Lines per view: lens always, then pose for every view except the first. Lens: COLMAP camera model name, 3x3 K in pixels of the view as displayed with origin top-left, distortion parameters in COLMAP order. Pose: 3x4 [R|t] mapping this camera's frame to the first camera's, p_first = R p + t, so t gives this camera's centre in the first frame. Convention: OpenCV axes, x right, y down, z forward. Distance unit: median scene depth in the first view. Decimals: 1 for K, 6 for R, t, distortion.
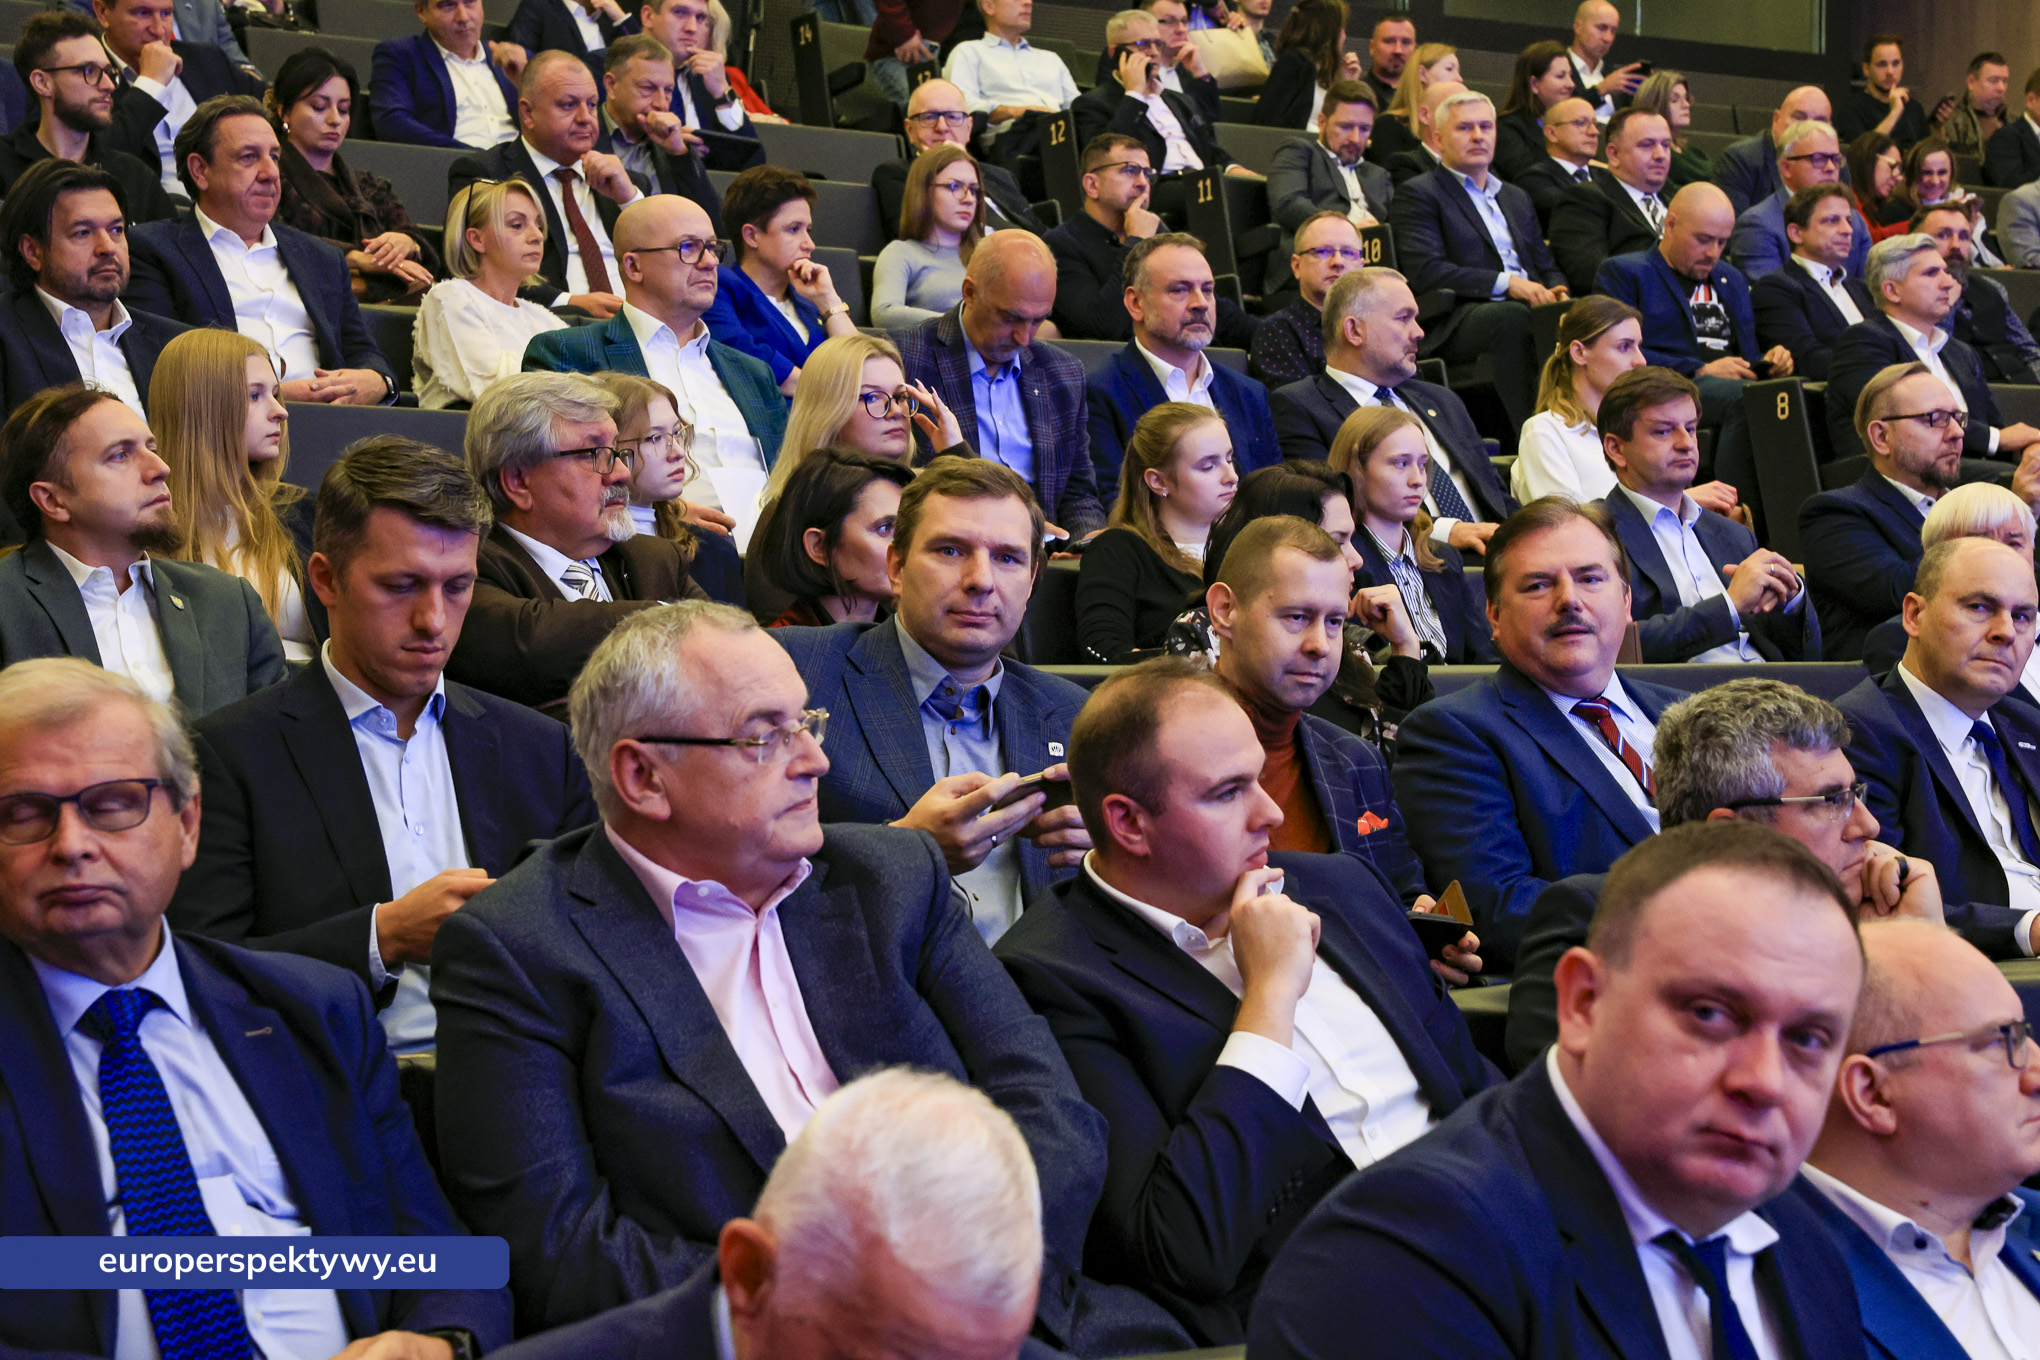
lens RADIAL K [[3827.3, 0, 961.3], [0, 3827.3, 684.5], [0, 0, 1]] dist [0.232122, -0.328826]
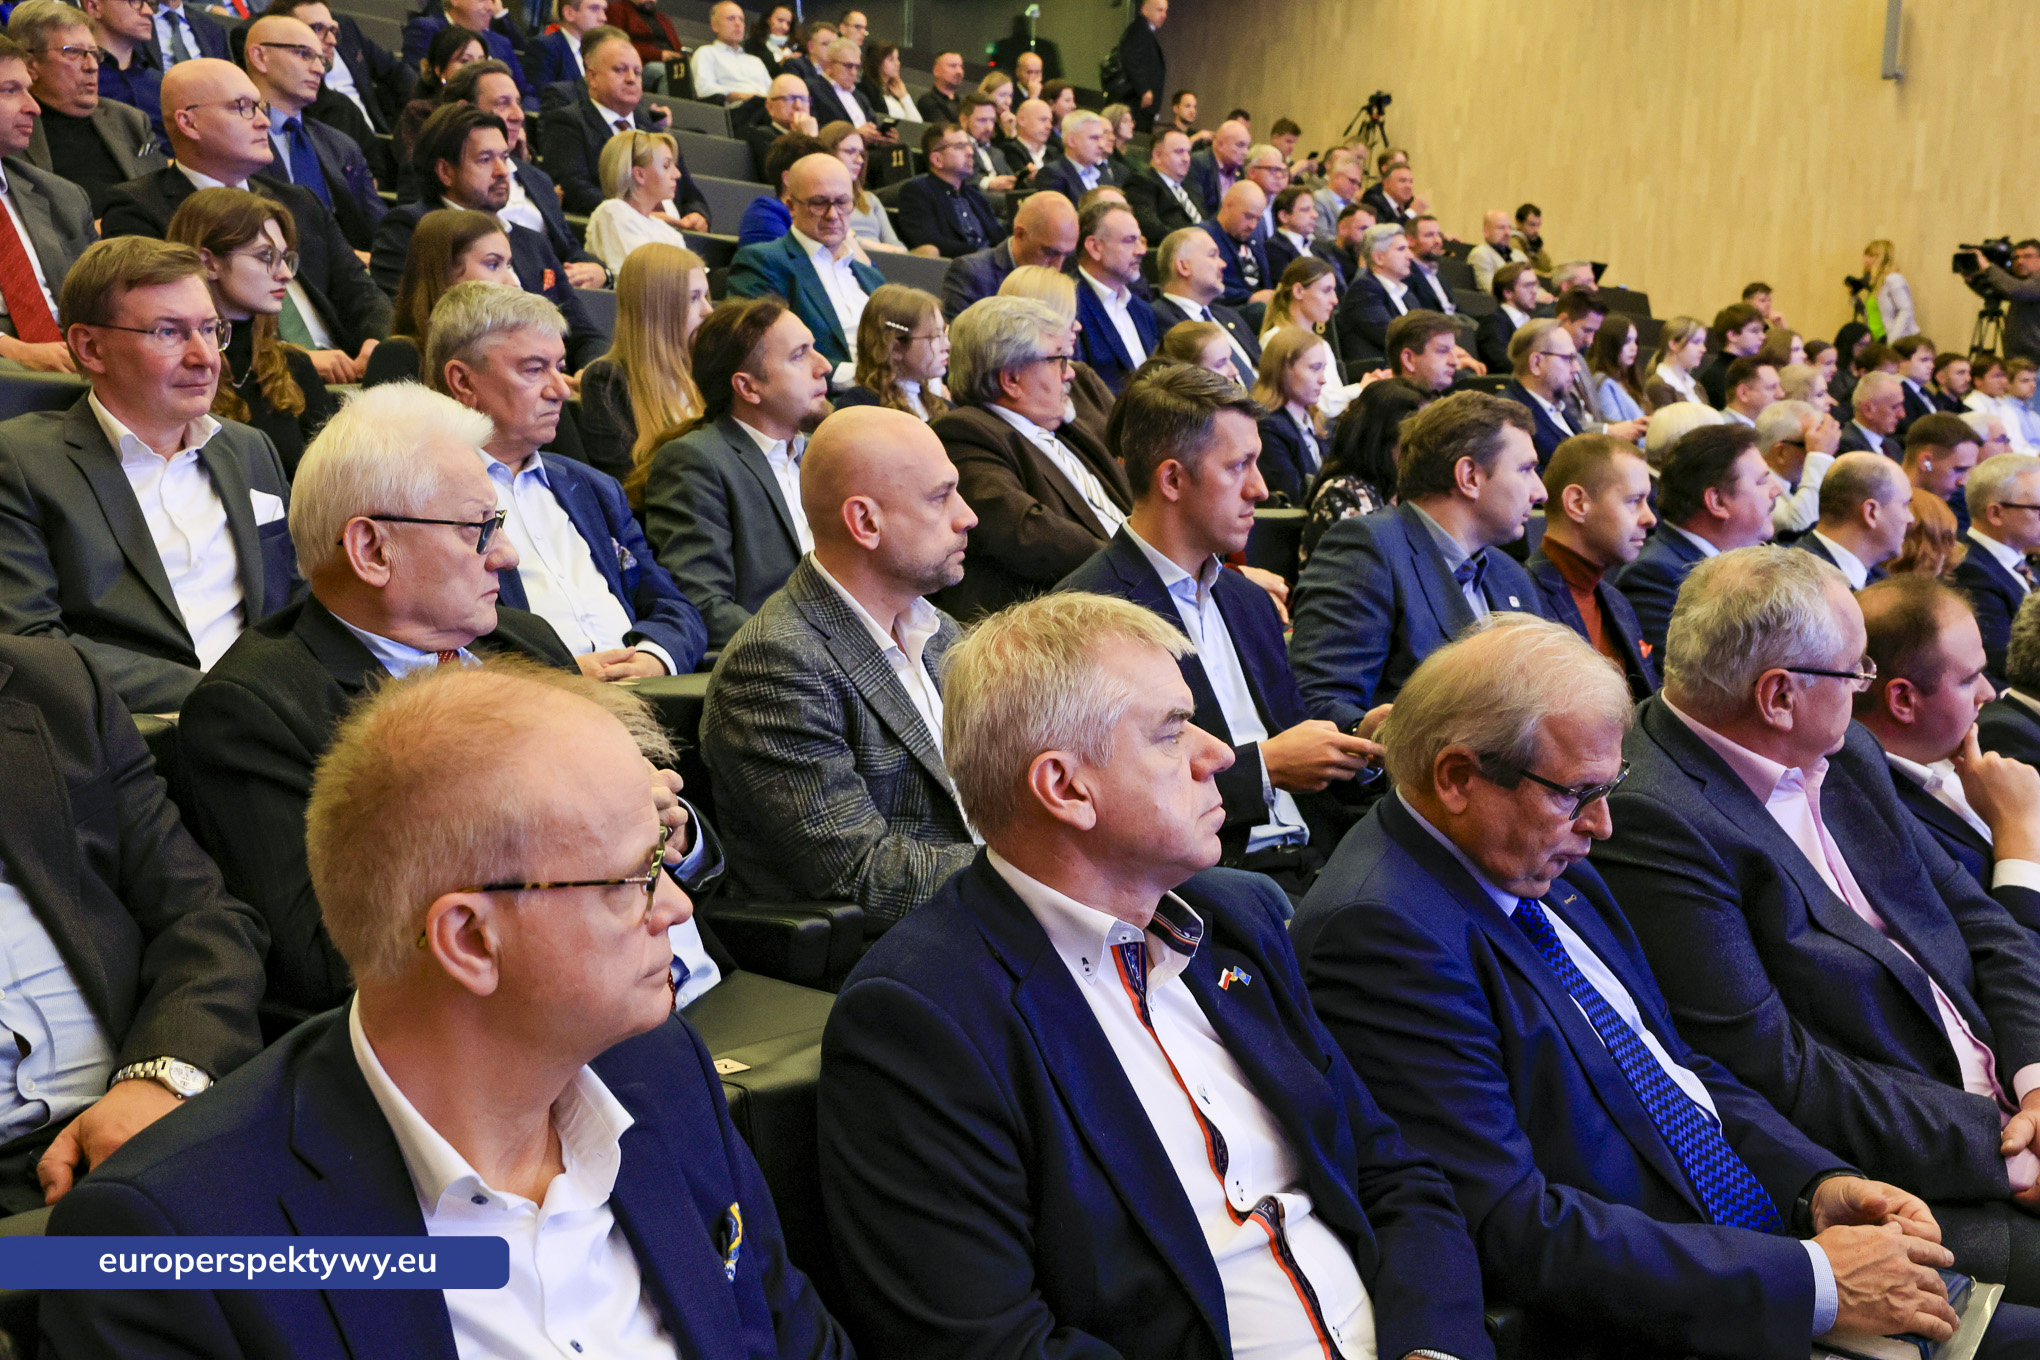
lens RADIAL K [[2205.8, 0, 997.4], [0, 2205.8, 683.7], [0, 0, 1]] dist [0.024427, 0.030472]
pose [[0.962520, 0.007741, 0.271099, -0.236443], [-0.037746, 0.993688, 0.105641, -0.019977], [-0.268570, -0.111915, 0.956737, 0.167450]]
